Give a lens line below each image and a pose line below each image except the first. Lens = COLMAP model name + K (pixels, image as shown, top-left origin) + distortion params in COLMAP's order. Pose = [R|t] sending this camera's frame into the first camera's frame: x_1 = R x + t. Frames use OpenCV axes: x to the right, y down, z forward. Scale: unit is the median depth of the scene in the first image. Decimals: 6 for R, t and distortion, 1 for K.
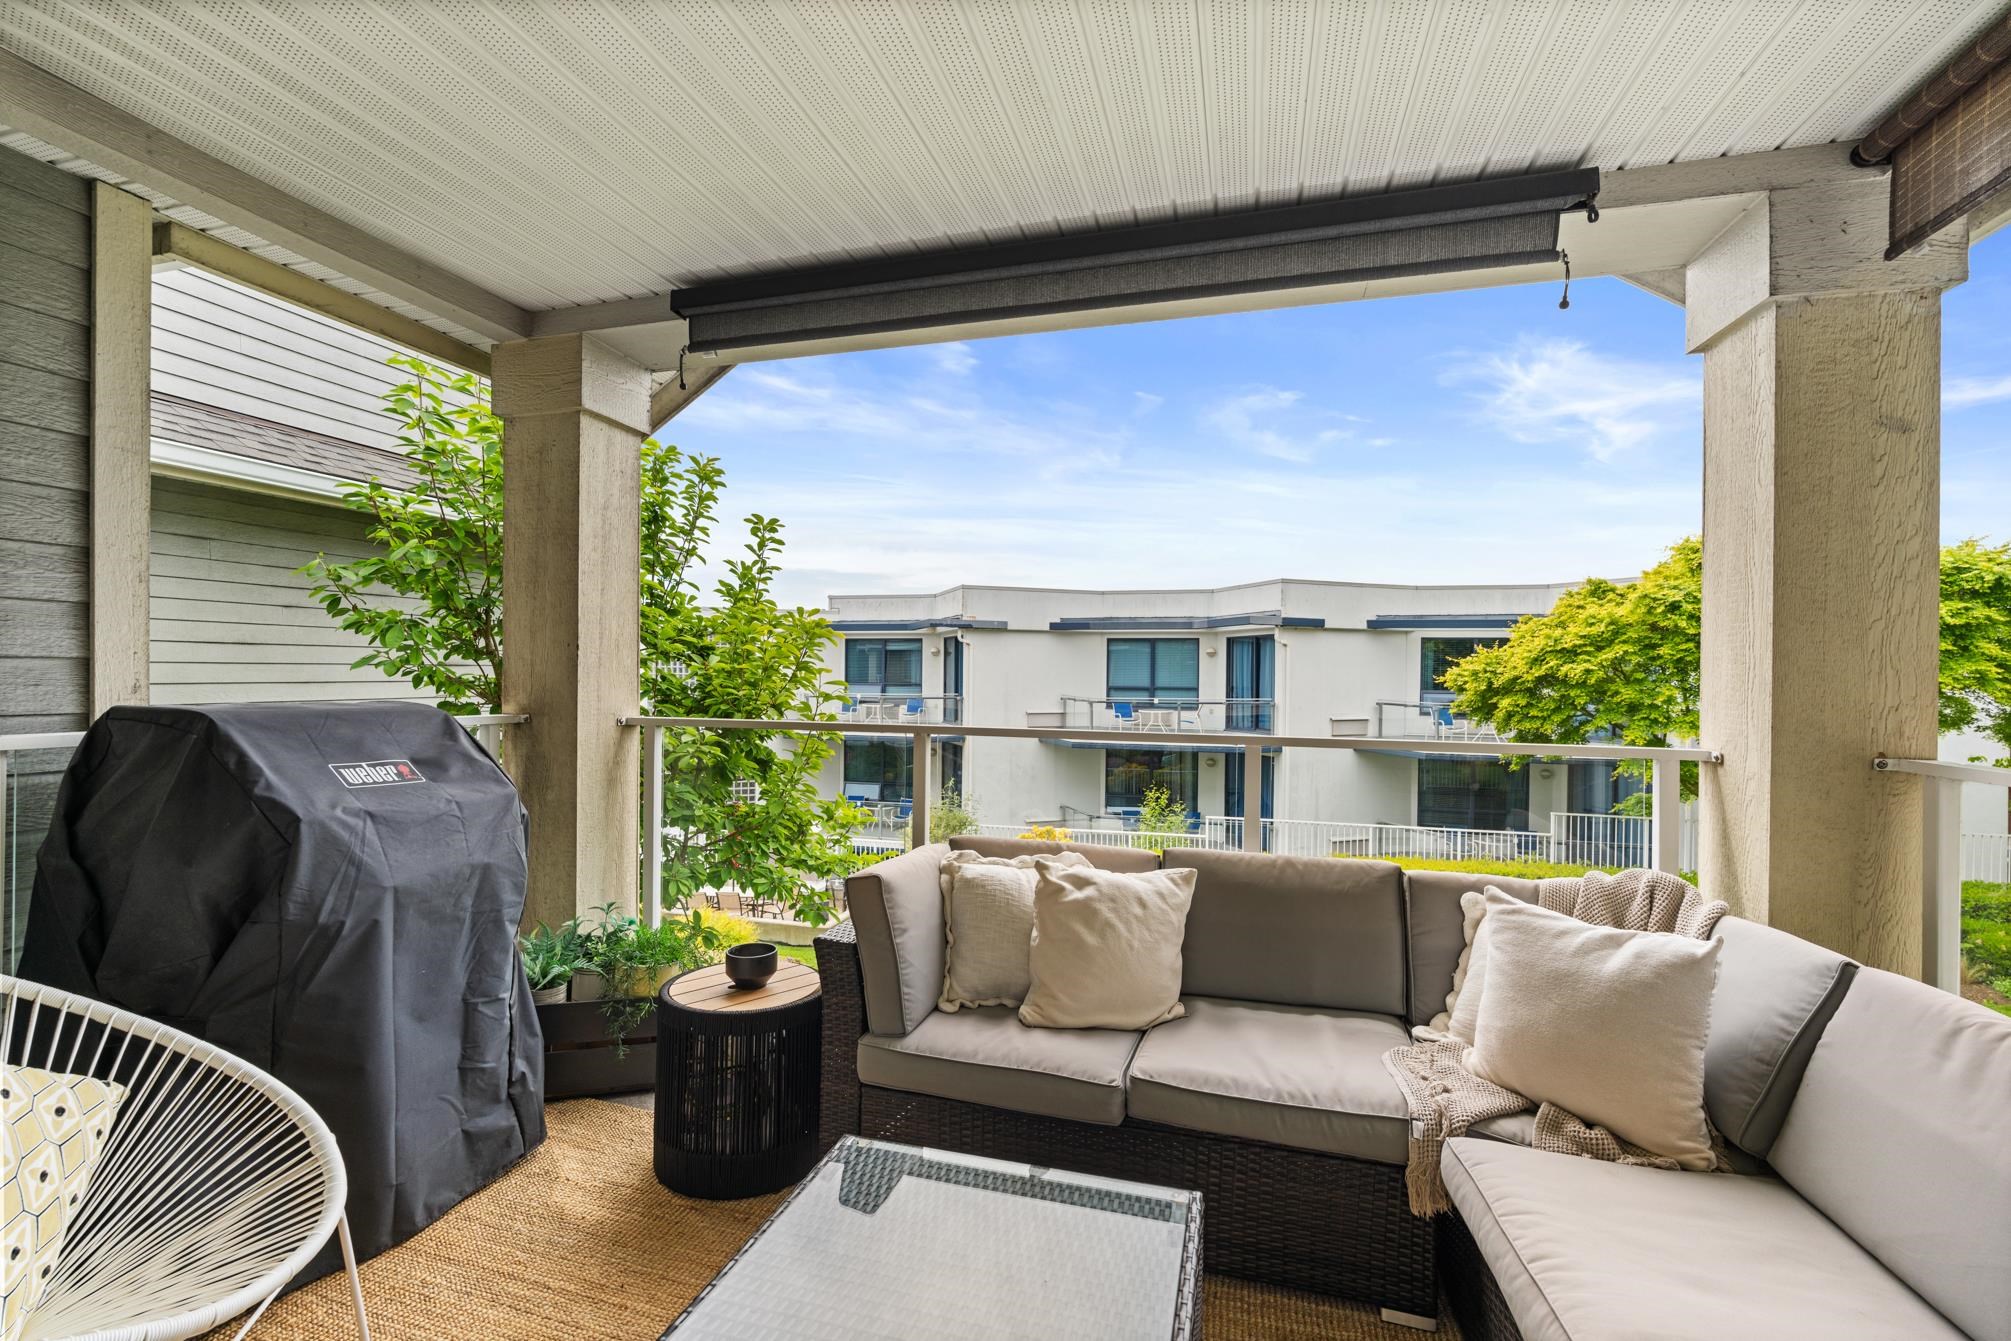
lens RADIAL K [[880.8, 0, 1000.5], [0, 880.8, 675.0], [0, 0, 1]] dist [-0.001844, -0.000475]
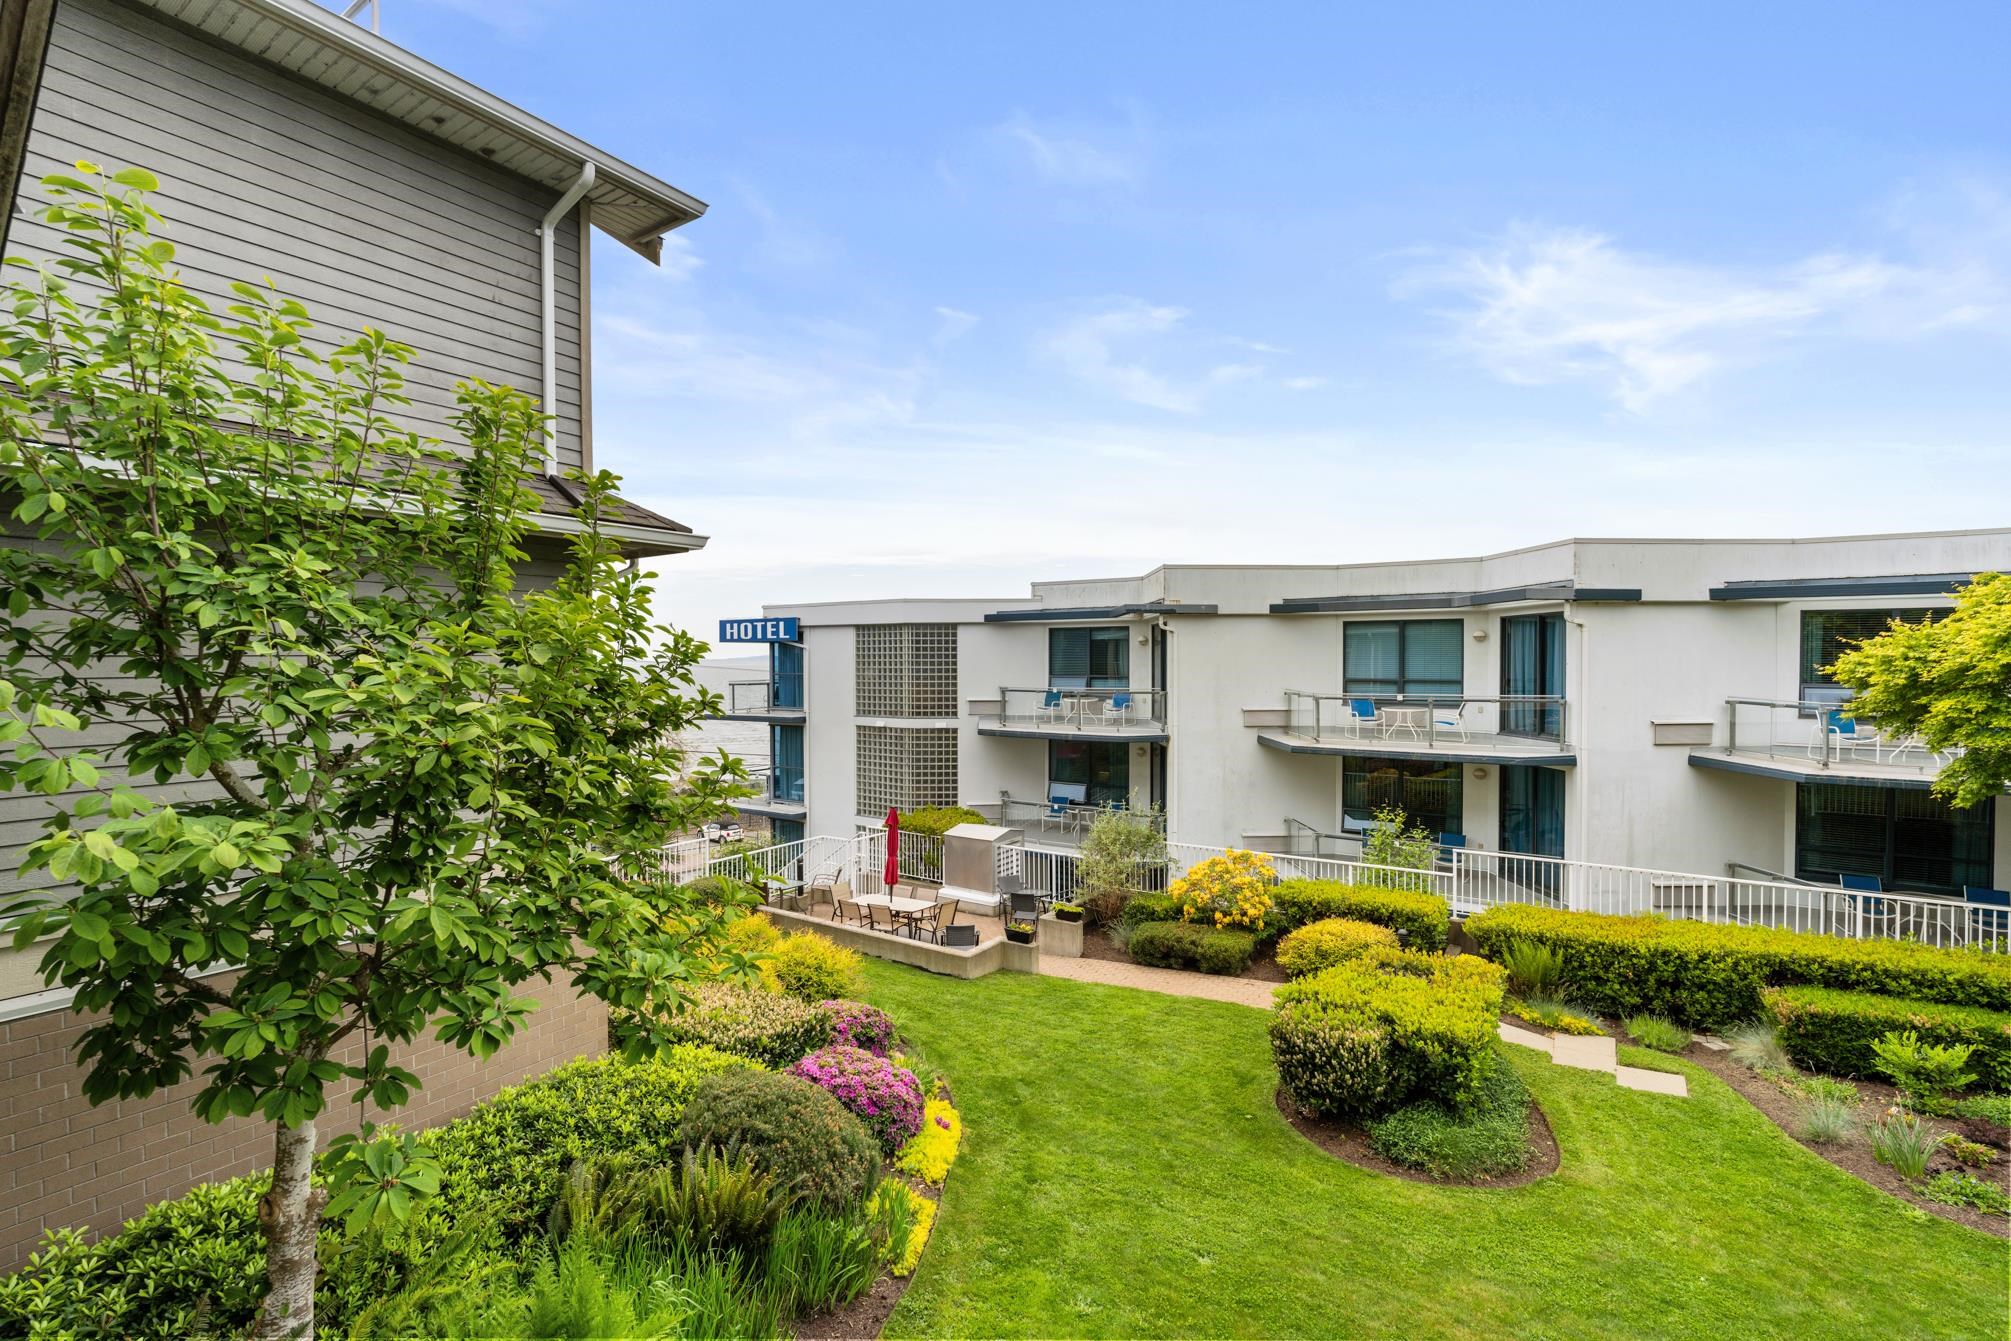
lens RADIAL K [[880.8, 0, 1000.5], [0, 880.8, 675.0], [0, 0, 1]] dist [-0.001844, -0.000475]
pose [[0.952701, -0.004284, -0.303879, 0.104620], [0.008226, 0.999898, 0.011693, -0.005427], [0.303797, -0.013640, 0.952639, 0.166463]]
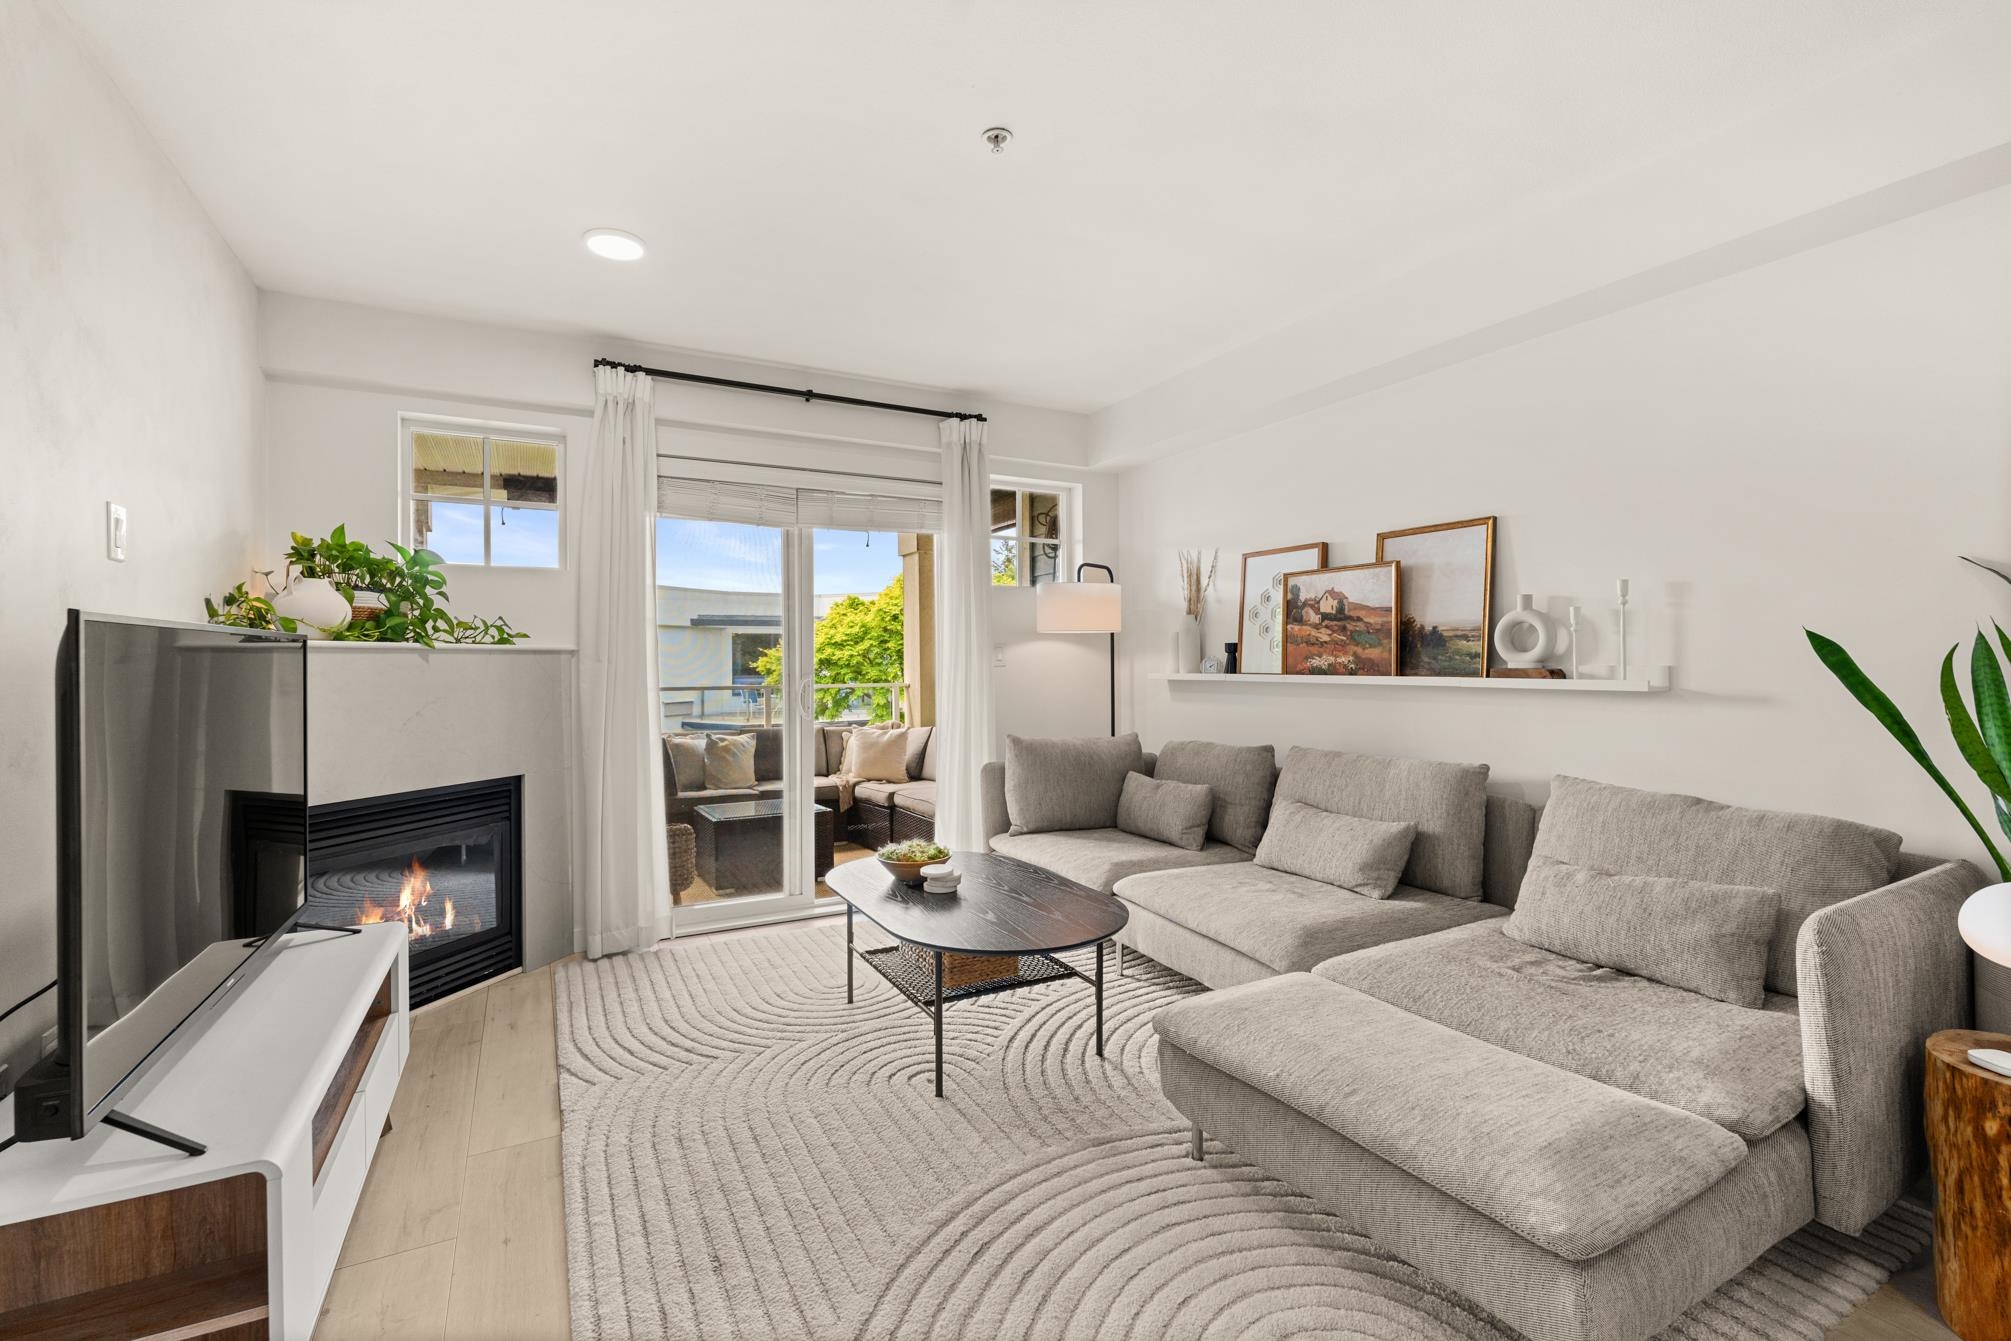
lens RADIAL K [[886.6, 0, 1003.5], [0, 886.6, 661.8], [0, 0, 1]] dist [-0.001629, 0.000227]
pose [[0.714703, -0.015288, 0.699261, -0.177046], [0.017358, 0.999841, 0.004119, 0.000214], [-0.699213, 0.009194, 0.714854, -0.229938]]
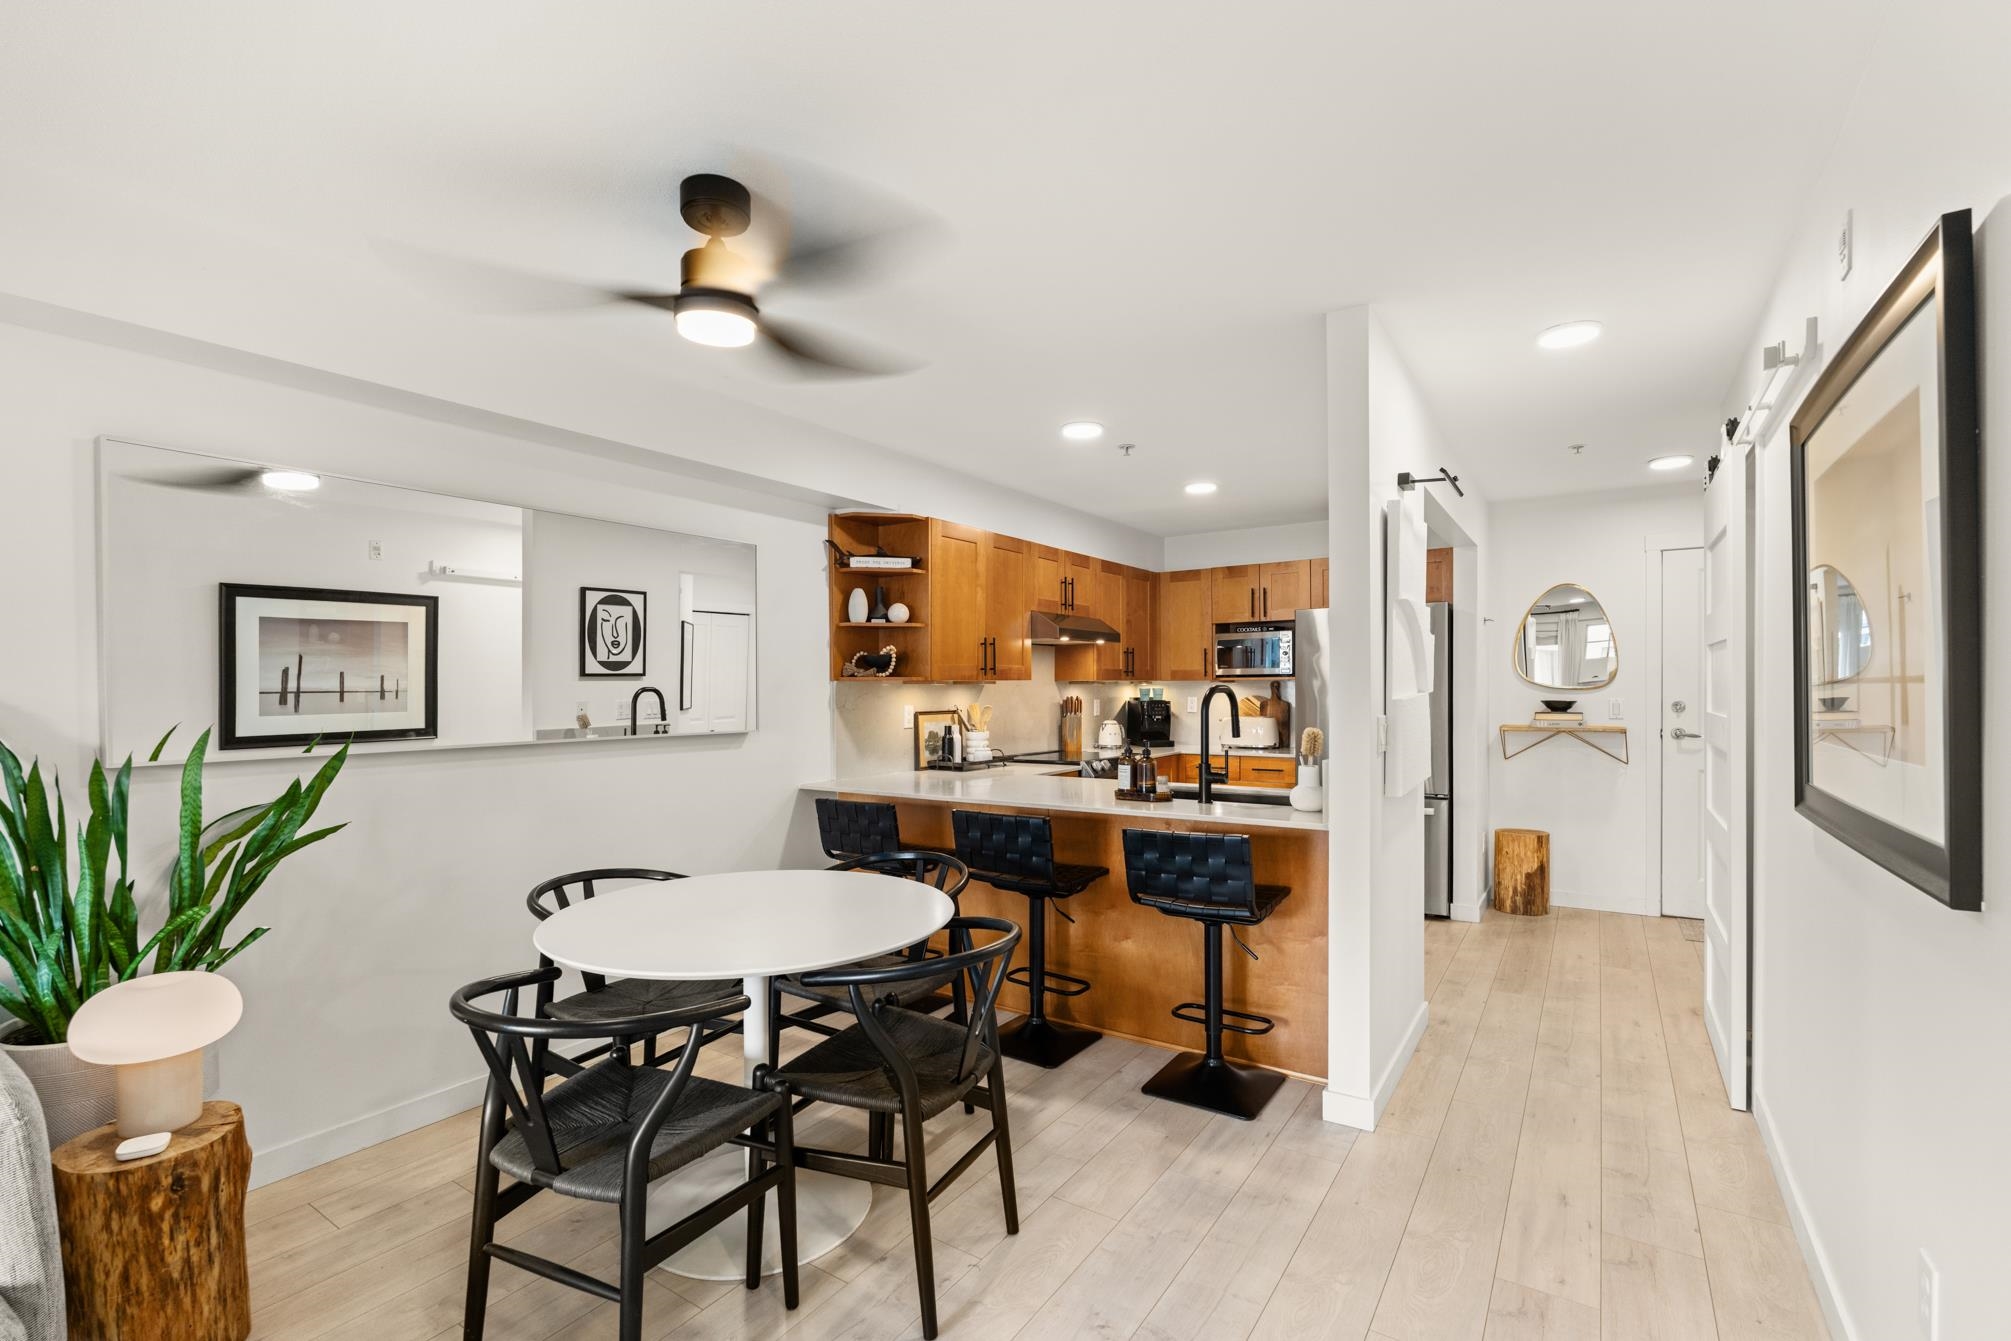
lens RADIAL K [[888.8, 0, 994.4], [0, 888.8, 714.2], [0, 0, 1]] dist [-0.003214, -0.000643]
pose [[-0.950901, -0.014240, 0.309169, -0.166111], [-0.003617, 0.999384, 0.034905, -0.011784], [-0.309476, 0.032073, -0.950366, -0.166272]]
